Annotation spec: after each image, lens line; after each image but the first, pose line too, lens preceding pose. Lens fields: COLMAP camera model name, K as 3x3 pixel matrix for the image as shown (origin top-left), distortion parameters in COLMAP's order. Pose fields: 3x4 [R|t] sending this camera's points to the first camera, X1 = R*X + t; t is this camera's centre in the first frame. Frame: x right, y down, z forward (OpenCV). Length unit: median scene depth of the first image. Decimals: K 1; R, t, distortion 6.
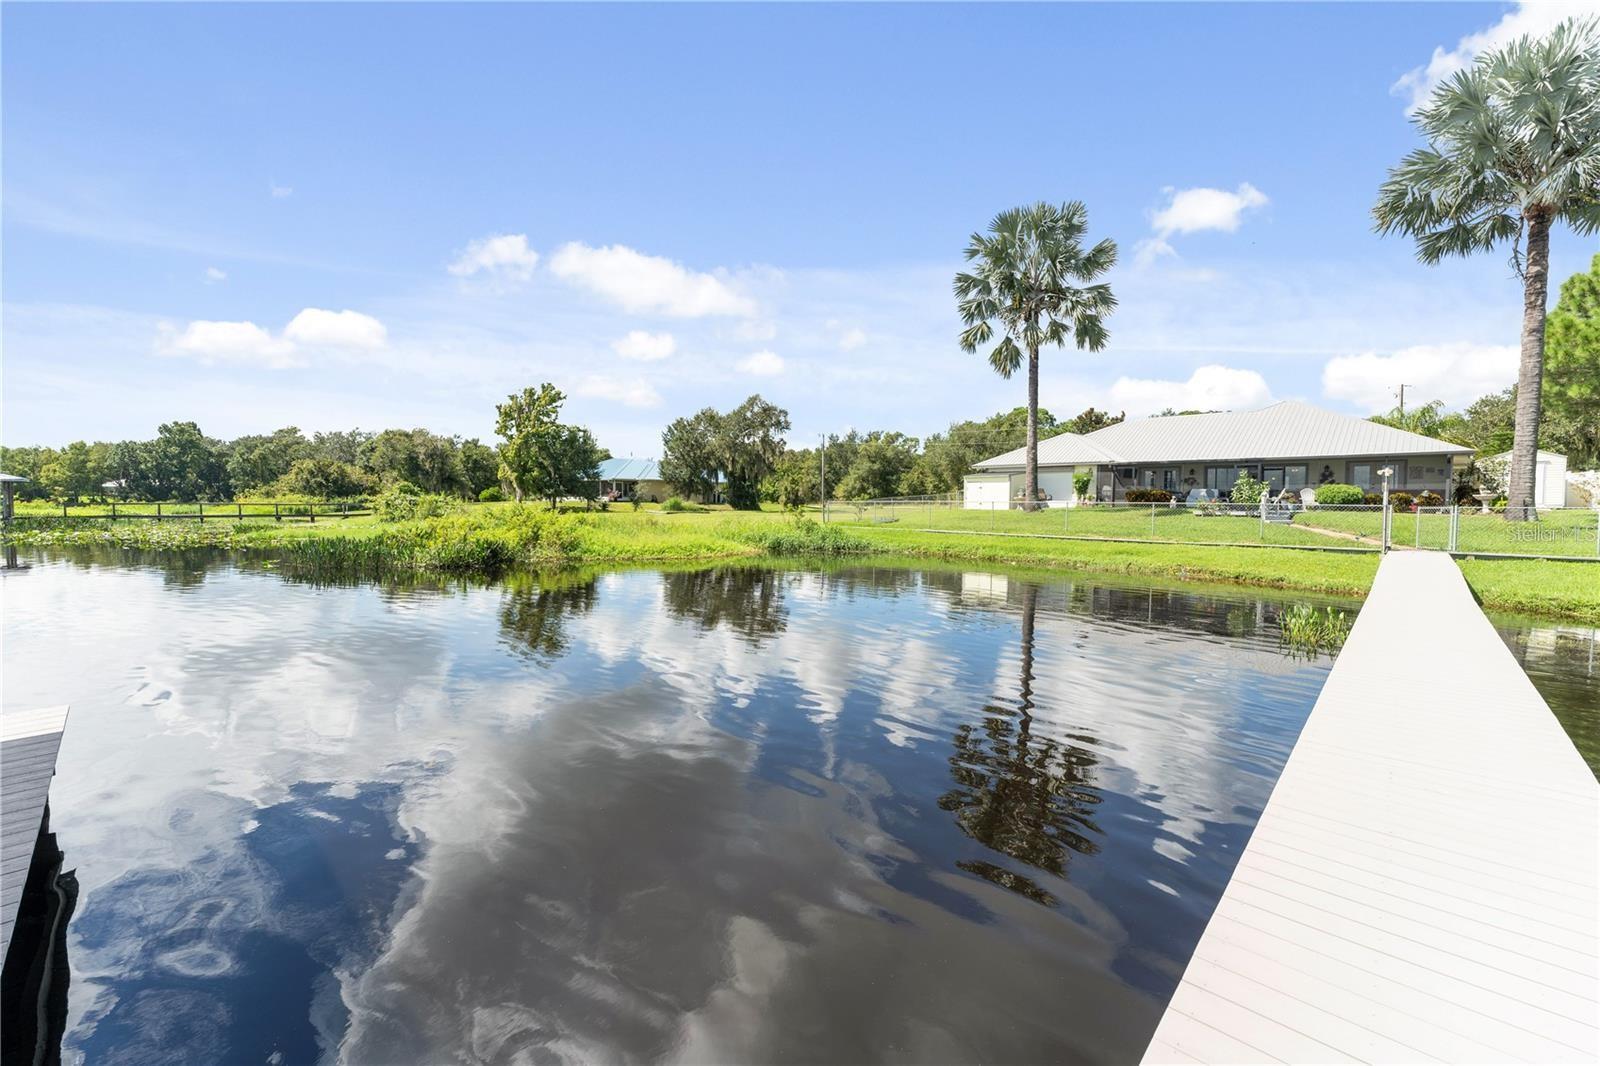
lens RADIAL K [[661.4, 0, 800.0], [0, 661.4, 533.0], [0, 0, 1]] dist [-0.001066, -0.000184]
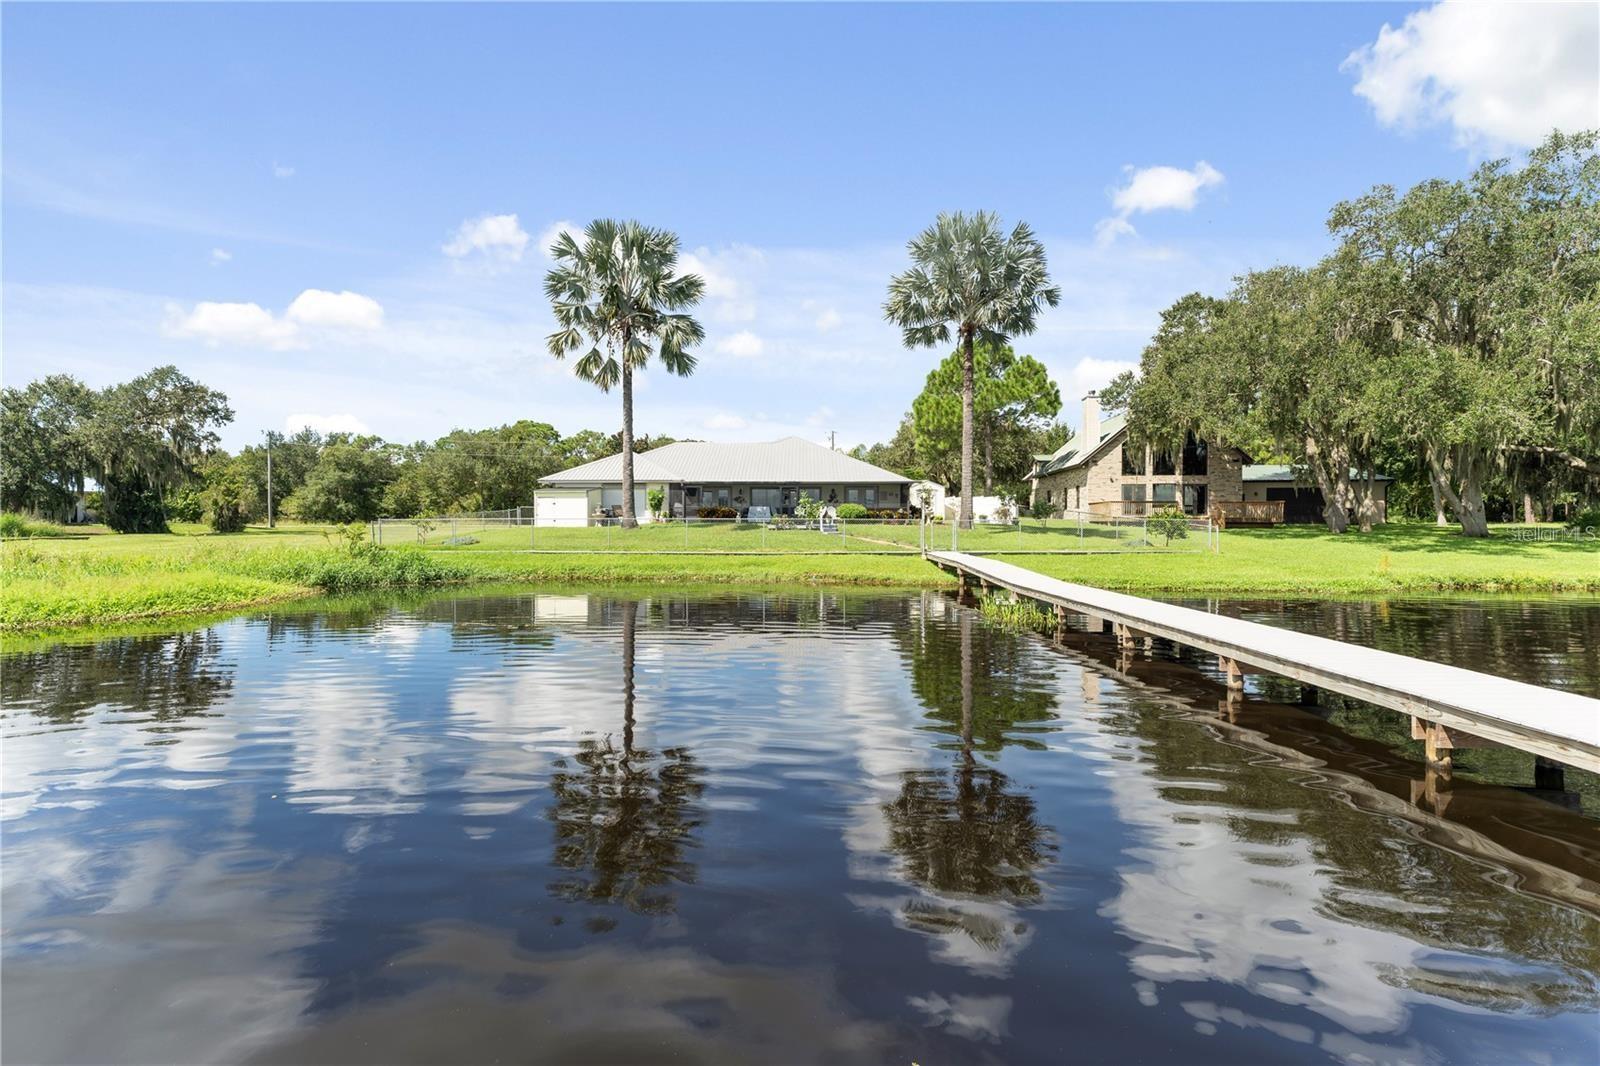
lens RADIAL K [[663.3, 0, 797.4], [0, 663.3, 526.9], [0, 0, 1]] dist [-0.001270, 0.000141]
pose [[0.726443, -0.015044, 0.687062, -0.124572], [0.038122, 0.999103, -0.018431, -0.005488], [-0.686168, 0.039581, 0.726365, 0.090358]]
